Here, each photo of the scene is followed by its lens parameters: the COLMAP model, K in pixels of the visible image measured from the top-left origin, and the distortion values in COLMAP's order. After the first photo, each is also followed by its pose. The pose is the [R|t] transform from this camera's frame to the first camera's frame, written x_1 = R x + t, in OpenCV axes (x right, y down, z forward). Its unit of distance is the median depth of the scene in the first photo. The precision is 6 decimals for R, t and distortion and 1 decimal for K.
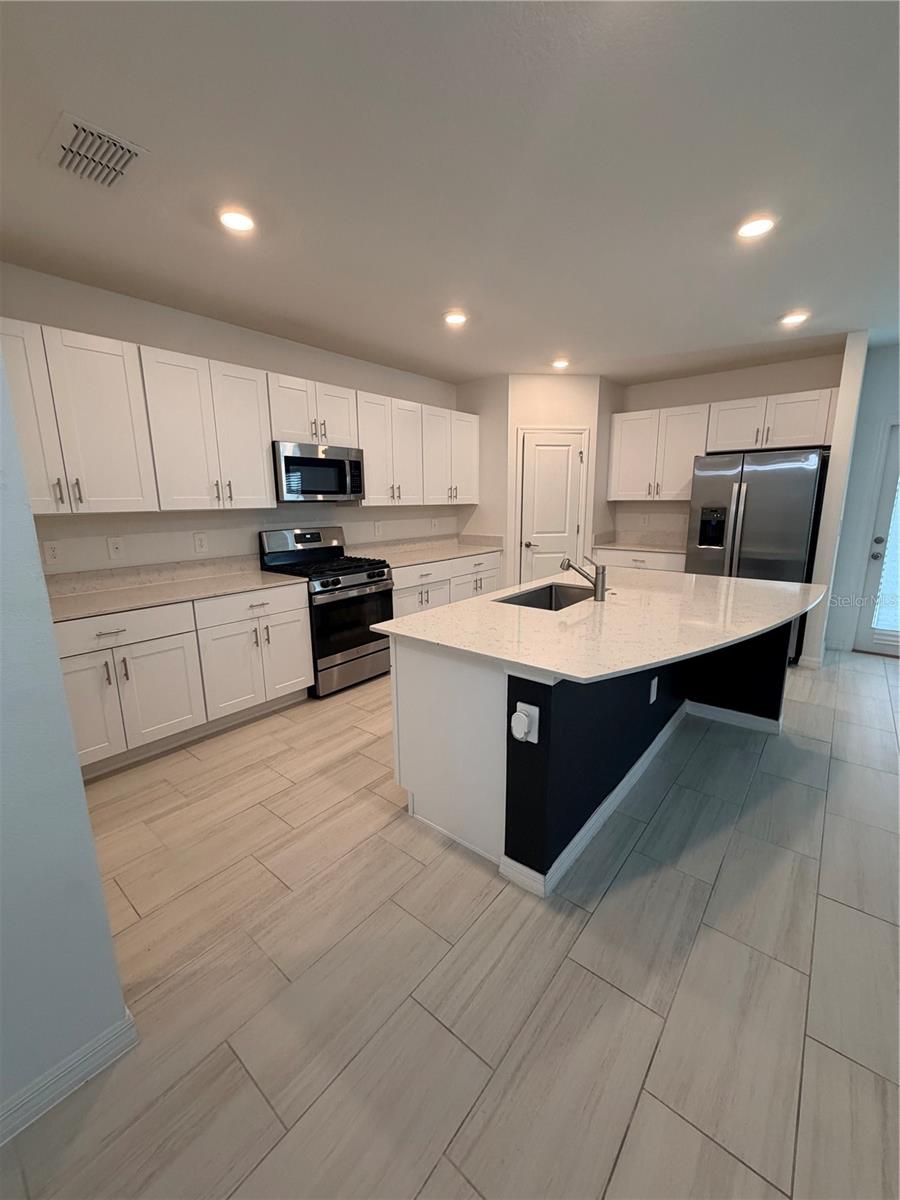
lens RADIAL K [[479.7, 0, 449.2], [0, 479.7, 597.5], [0, 0, 1]] dist [0.000739, -0.000318]
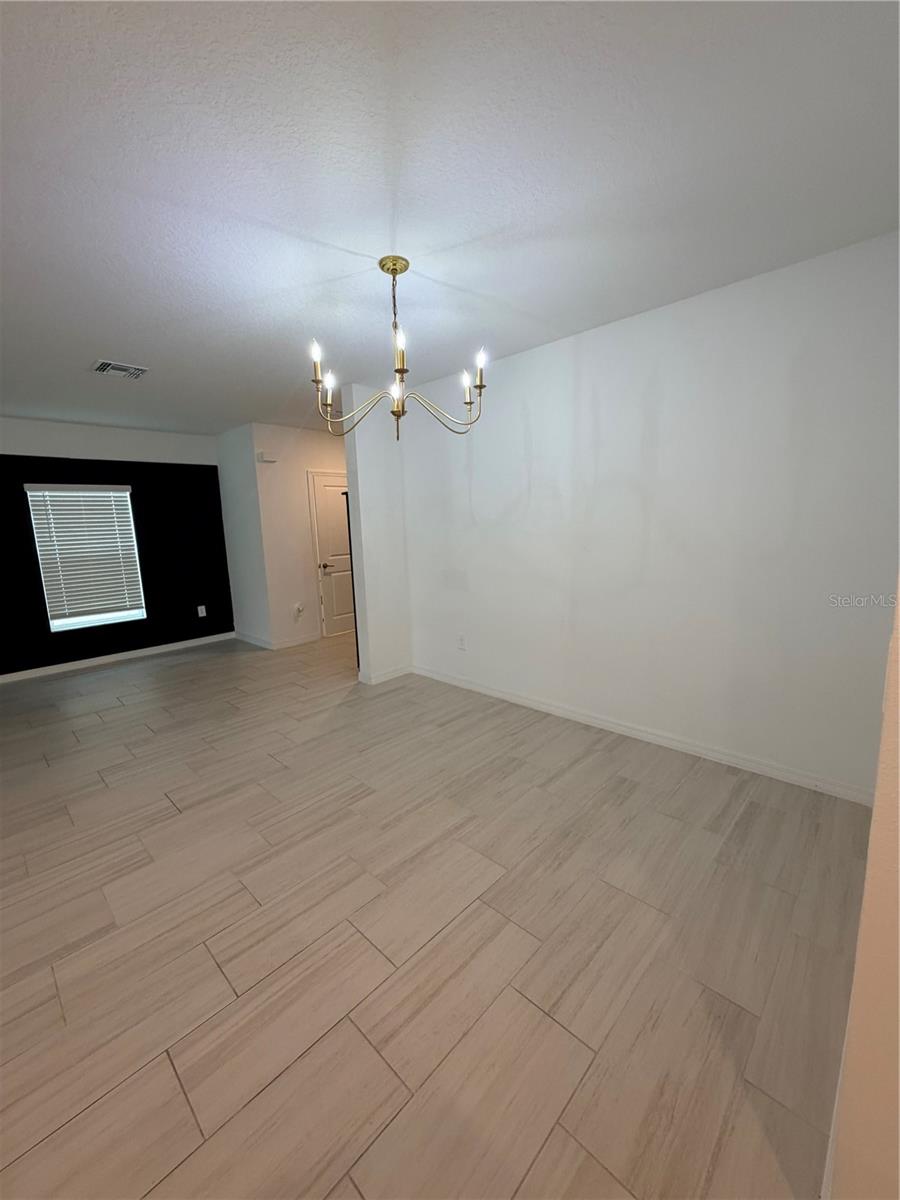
lens RADIAL K [[479.7, 0, 449.7], [0, 479.7, 599.2], [0, 0, 1]] dist [0.000739, -0.000318]
pose [[-0.995940, 0.031757, 0.084237, -0.069771], [0.060019, 0.931642, 0.358387, -0.108925], [-0.067097, 0.361987, -0.929765, 0.487122]]
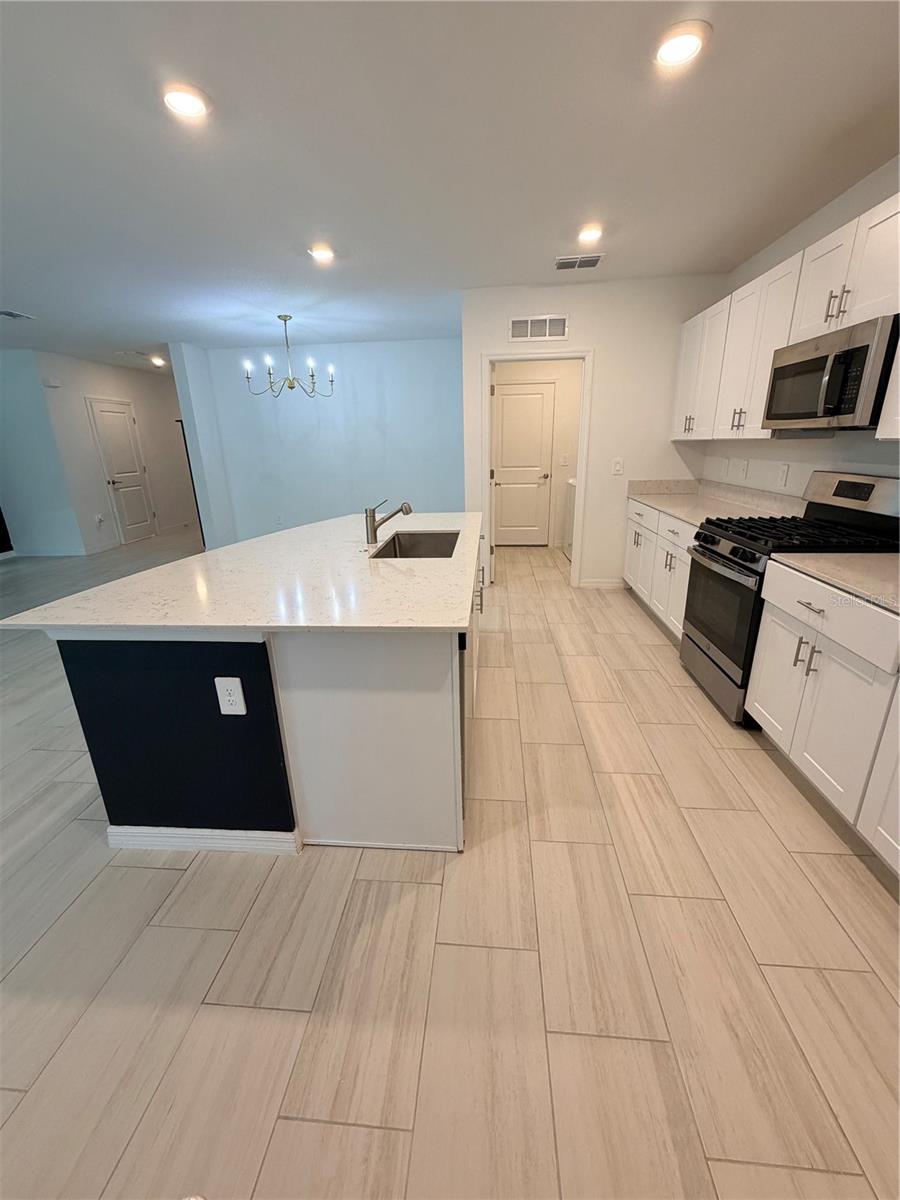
lens RADIAL K [[479.7, 0, 450.9], [0, 479.7, 599.0], [0, 0, 1]] dist [0.000739, -0.000318]
pose [[-0.822384, 0.206059, -0.530306, 0.514420], [-0.083911, 0.877982, 0.471281, -0.267106], [0.562711, 0.432072, -0.704748, 1.295445]]
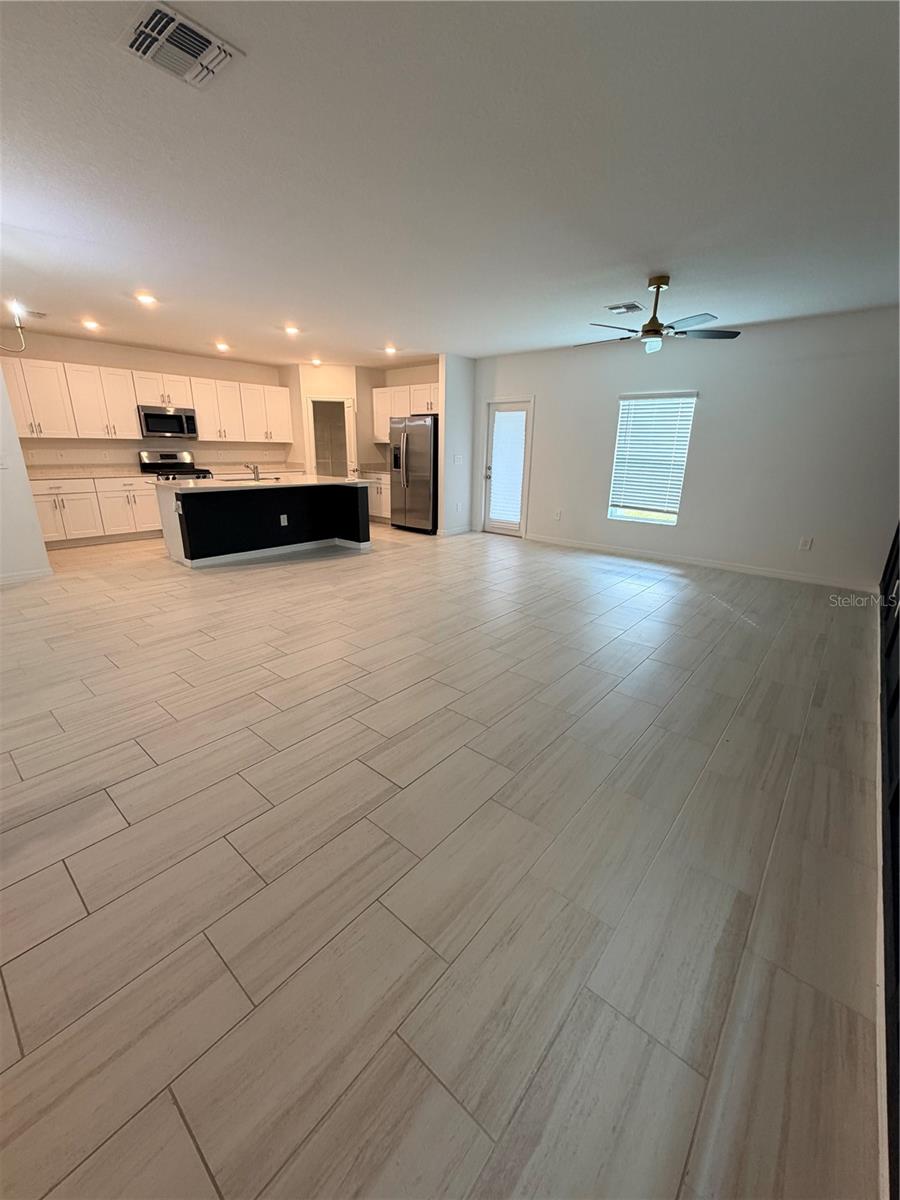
lens RADIAL K [[479.7, 0, 449.9], [0, 479.7, 596.2], [0, 0, 1]] dist [0.000739, -0.000318]
pose [[0.999520, 0.029754, -0.008637, 0.917068], [-0.028750, 0.994636, 0.099357, 0.219833], [0.011547, -0.099061, 0.995014, -1.003596]]
